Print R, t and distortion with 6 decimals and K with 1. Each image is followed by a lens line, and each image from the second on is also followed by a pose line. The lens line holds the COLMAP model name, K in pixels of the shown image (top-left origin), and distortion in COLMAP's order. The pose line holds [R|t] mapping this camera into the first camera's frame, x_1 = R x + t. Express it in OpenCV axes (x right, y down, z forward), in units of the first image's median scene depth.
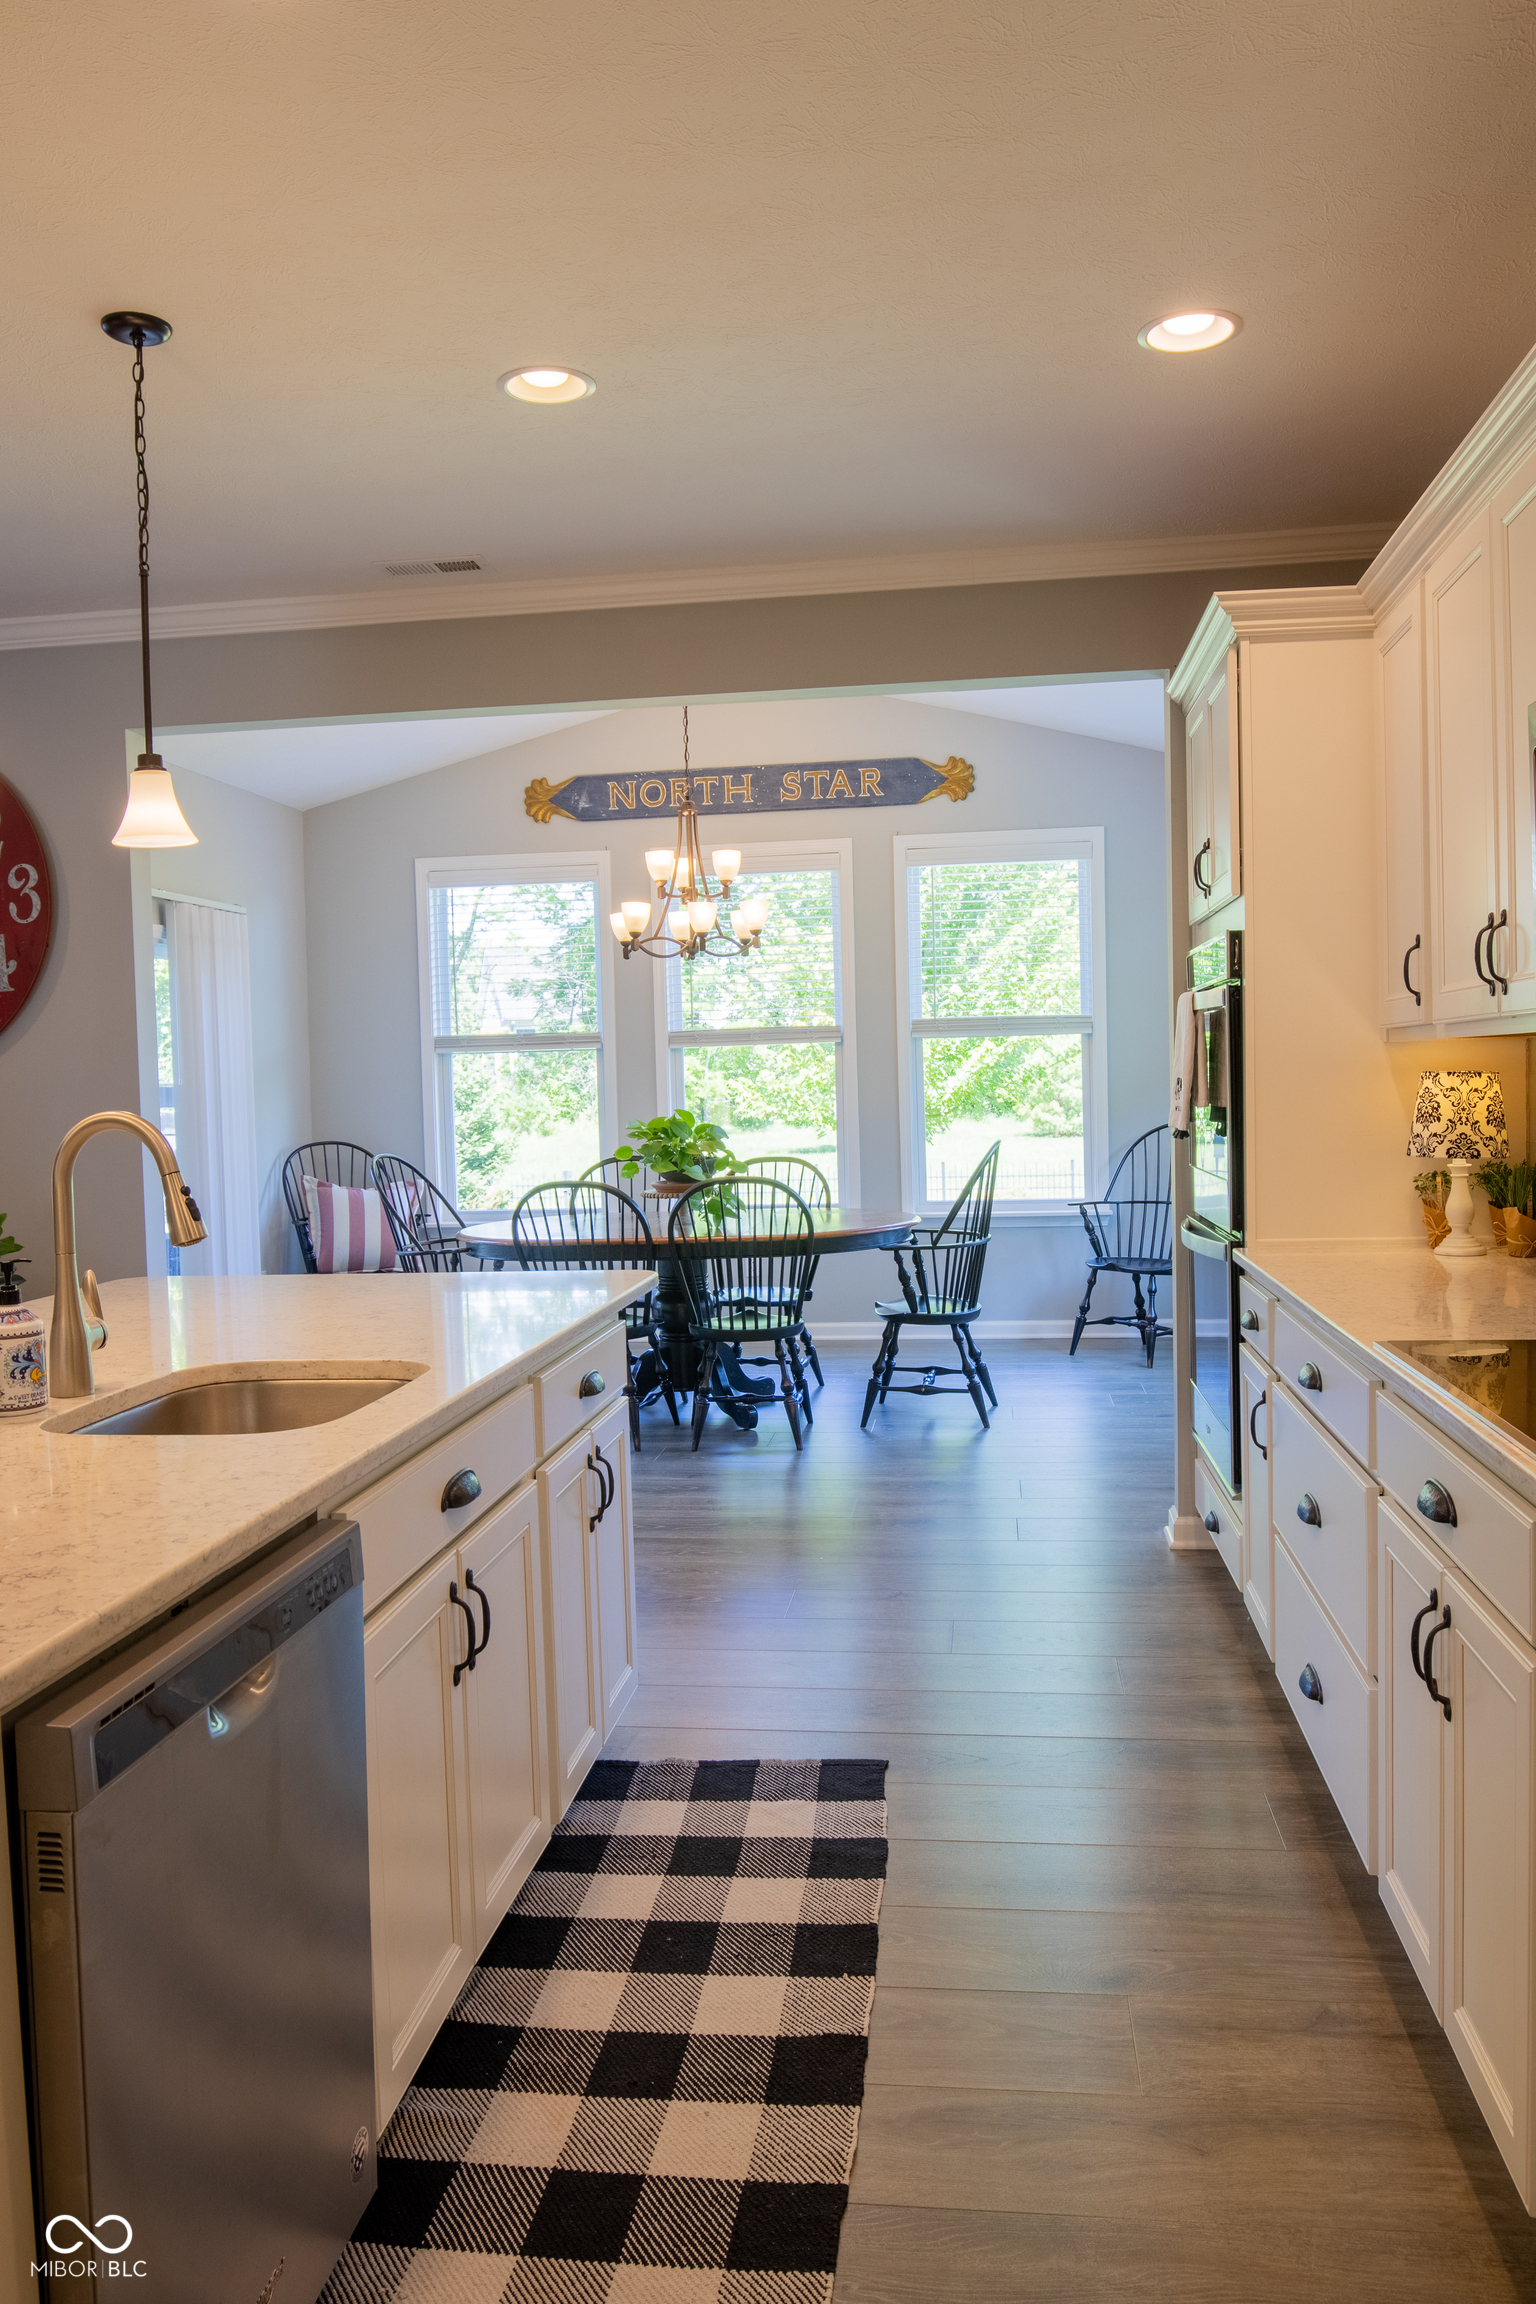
lens RADIAL K [[1700.9, 0, 768.0], [0, 1700.9, 1145.3], [0, 0, 1]] dist [-0.028569, -0.005439]
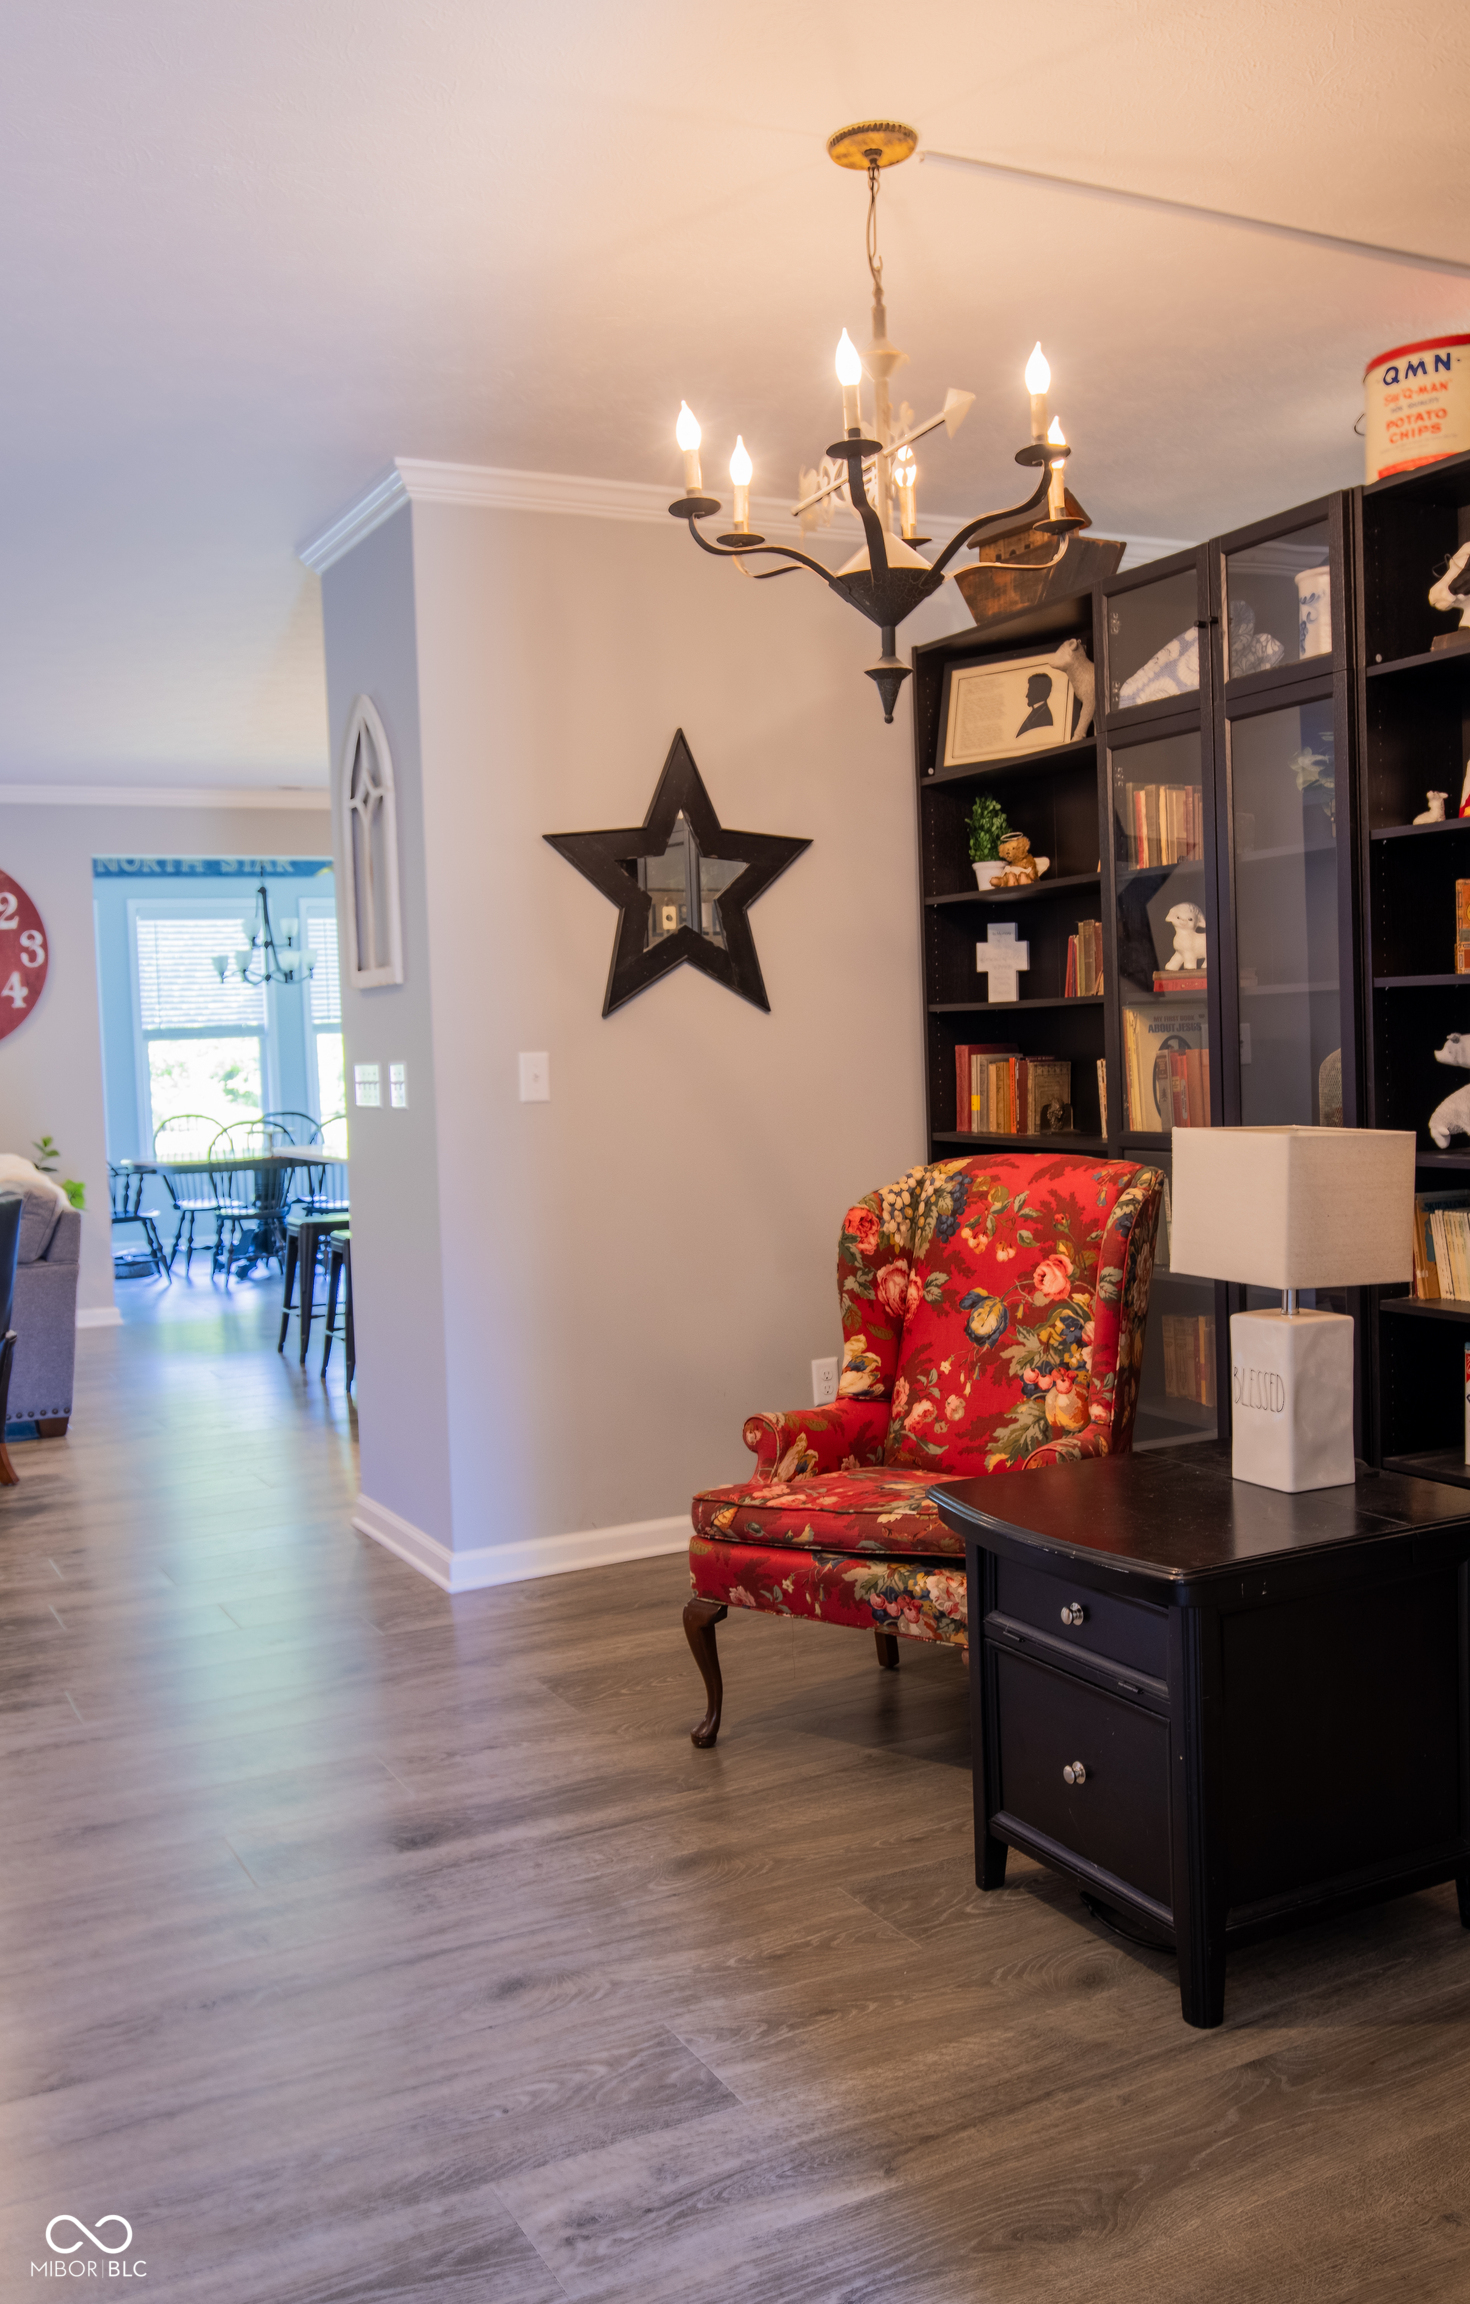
lens RADIAL K [[1926.5, 0, 731.5], [0, 1926.5, 1127.9], [0, 0, 1]] dist [-0.047545, -0.001468]
pose [[0.816366, -0.029060, 0.576804, -0.689530], [0.038846, 0.999234, -0.004637, 0.046205], [-0.576228, 0.026192, 0.816870, -0.672715]]
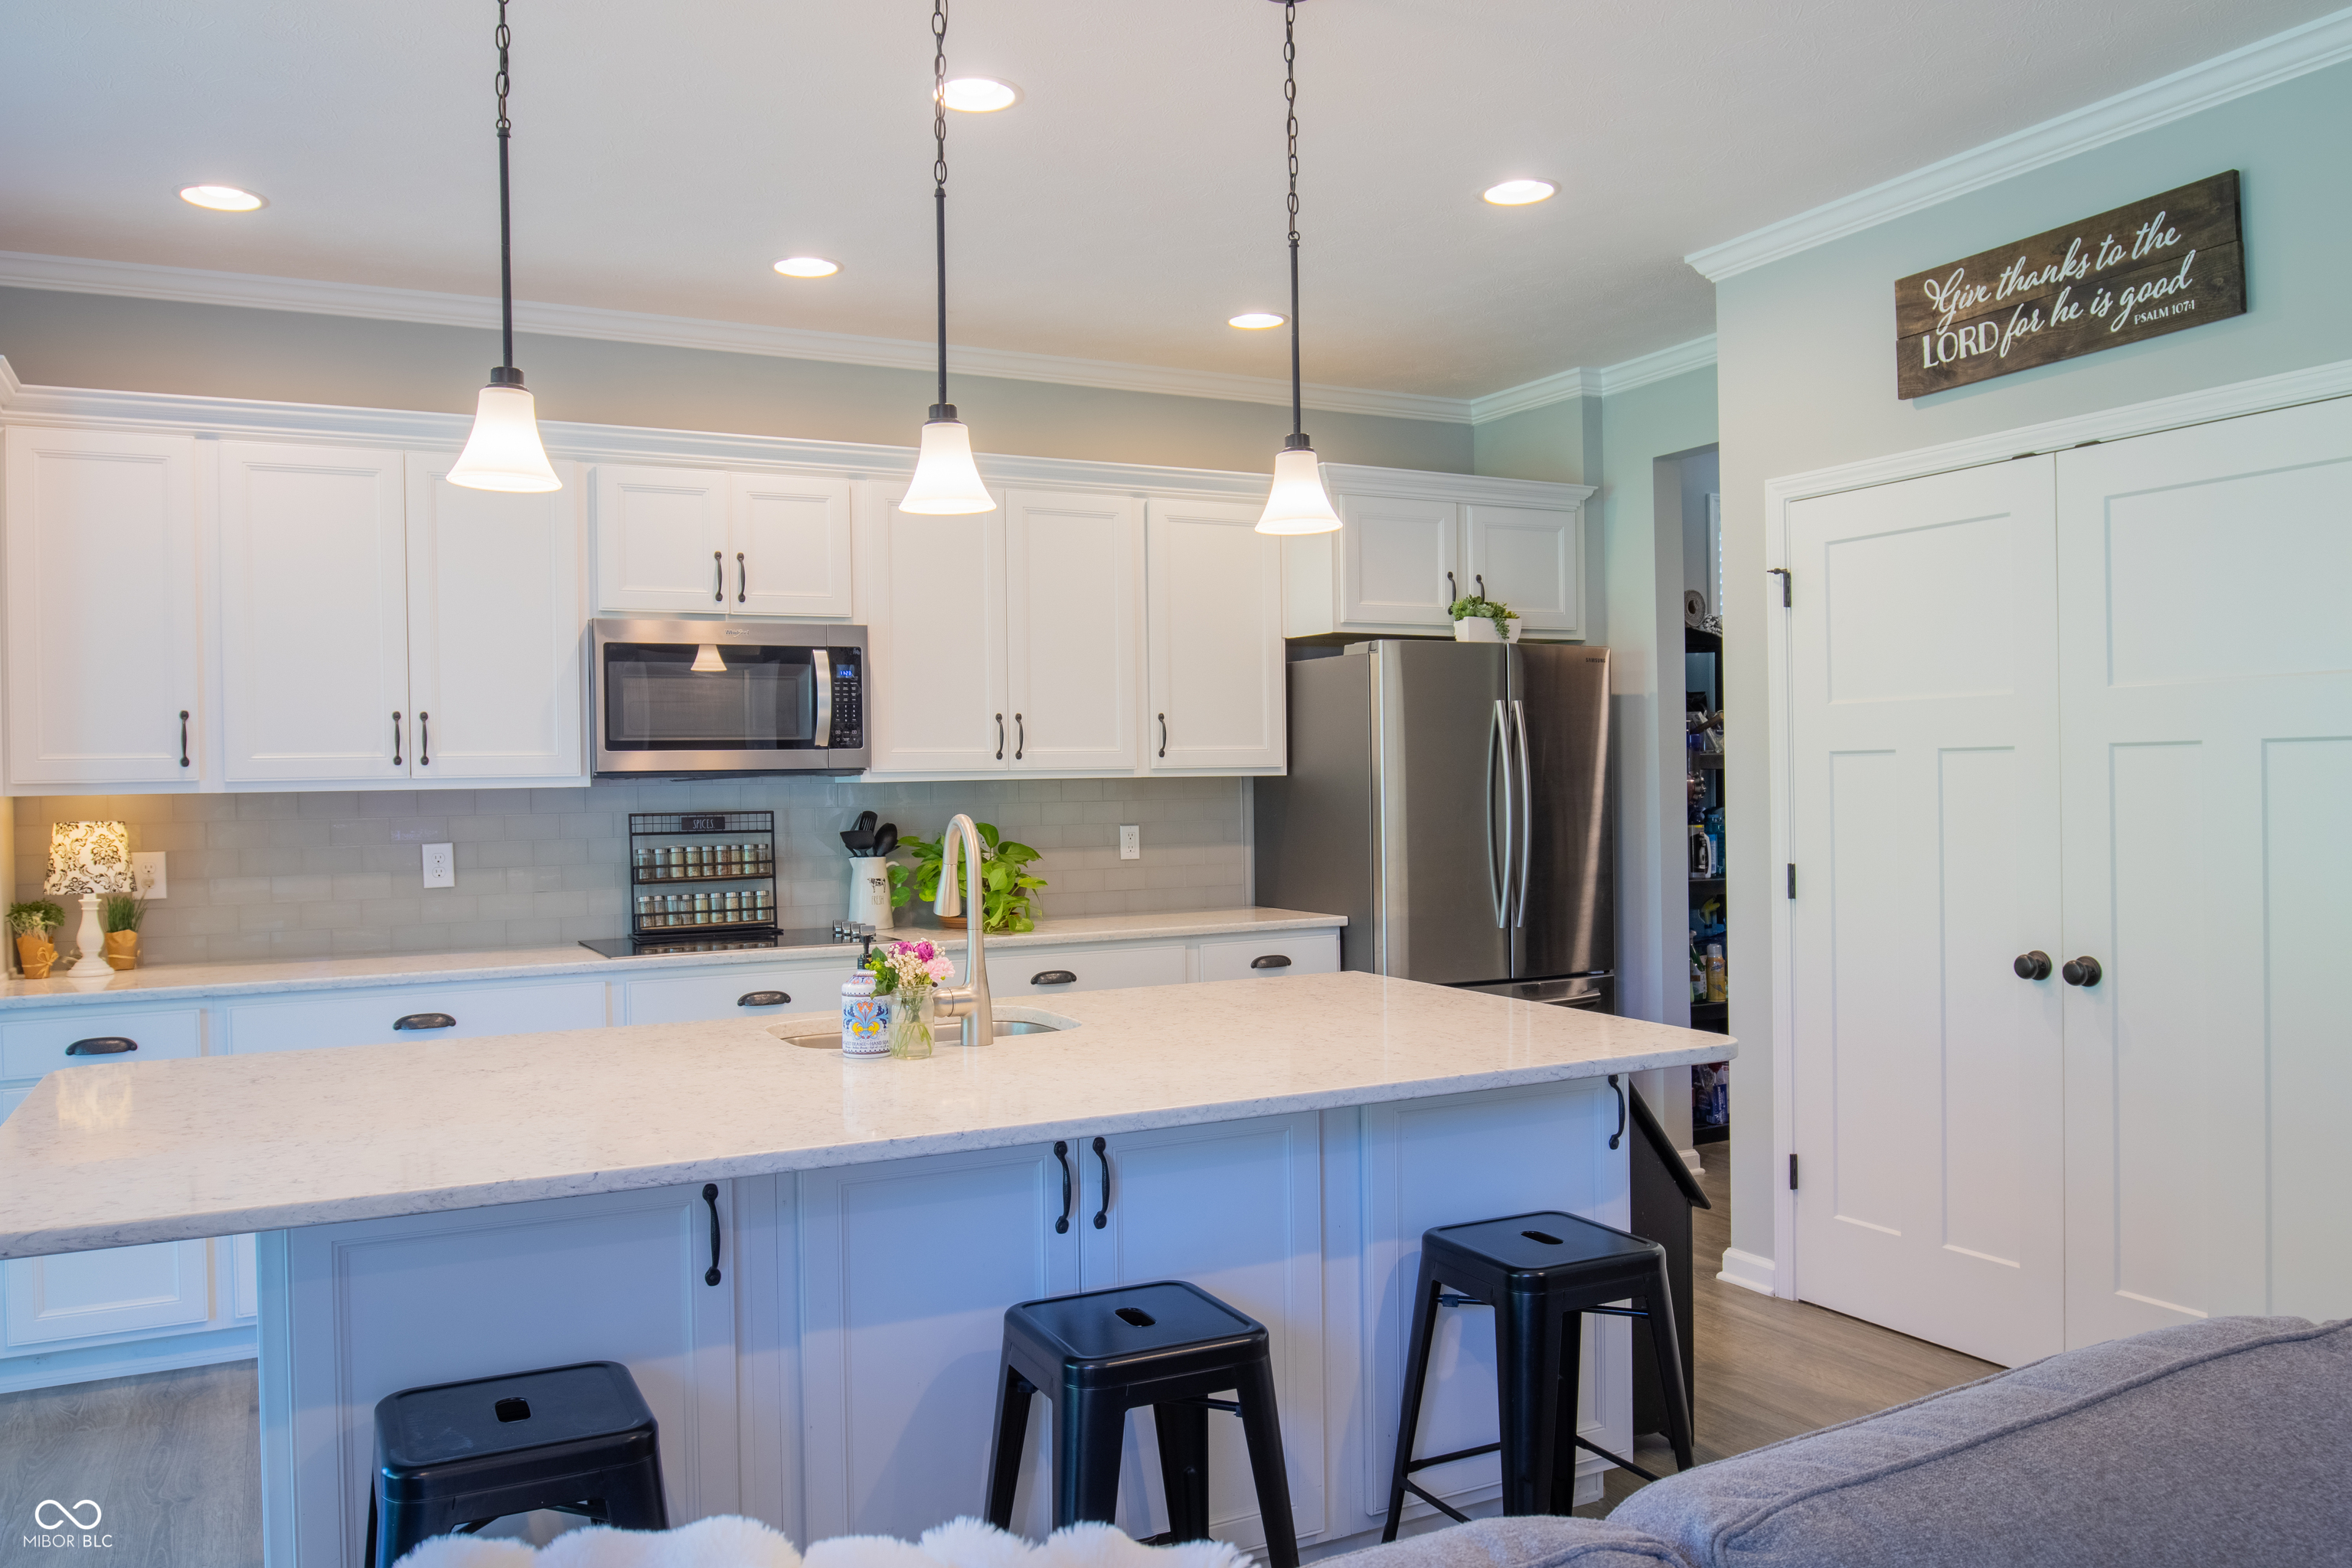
lens RADIAL K [[1736.4, 0, 1186.9], [0, 1736.4, 783.2], [0, 0, 1]] dist [-0.028569, -0.005439]
pose [[-0.574444, 0.035217, 0.817786, -0.510701], [0.067430, 0.997714, 0.004400, -0.011927], [-0.815762, 0.057671, -0.575505, 0.530195]]
